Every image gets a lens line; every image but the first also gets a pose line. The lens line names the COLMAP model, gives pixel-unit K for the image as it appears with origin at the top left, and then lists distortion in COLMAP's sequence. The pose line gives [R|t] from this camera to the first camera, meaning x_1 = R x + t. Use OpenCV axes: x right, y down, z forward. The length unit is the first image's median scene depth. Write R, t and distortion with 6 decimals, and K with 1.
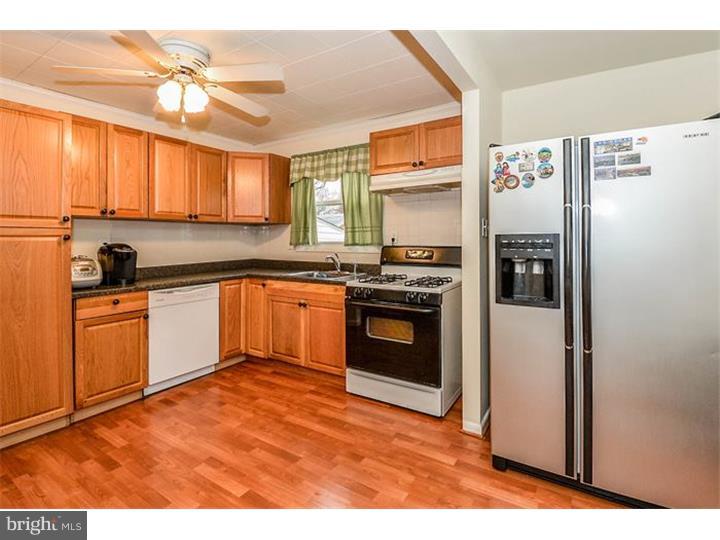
lens RADIAL K [[344.9, 0, 347.6], [0, 344.9, 238.9], [0, 0, 1]] dist [-0.012265, -0.000364]
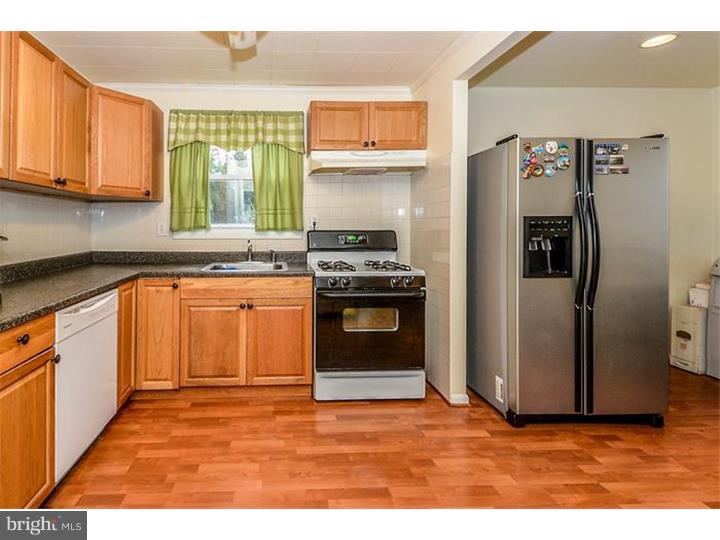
lens RADIAL K [[368.7, 0, 277.0], [0, 368.7, 232.3], [0, 0, 1]] dist [0.005313, 0.000849]
pose [[0.823344, -0.004604, 0.567525, -0.535839], [-0.001941, 0.999938, 0.010928, 0.015750], [-0.567540, -0.010099, 0.823284, 0.274799]]
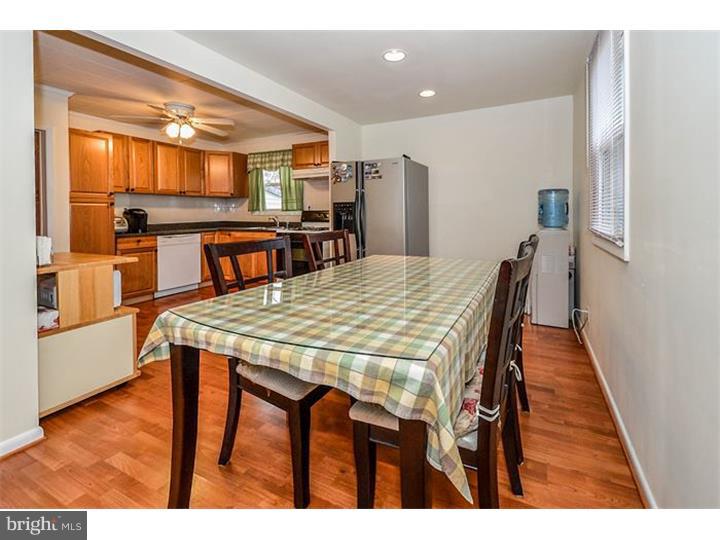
lens RADIAL K [[330.5, 0, 363.2], [0, 330.5, 222.3], [0, 0, 1]] dist [0.019108, -0.000069]
pose [[0.993652, -0.002712, 0.112466, 0.227104], [-0.000463, 0.999603, 0.028189, 0.032094], [-0.112498, -0.028062, 0.993256, -0.680051]]
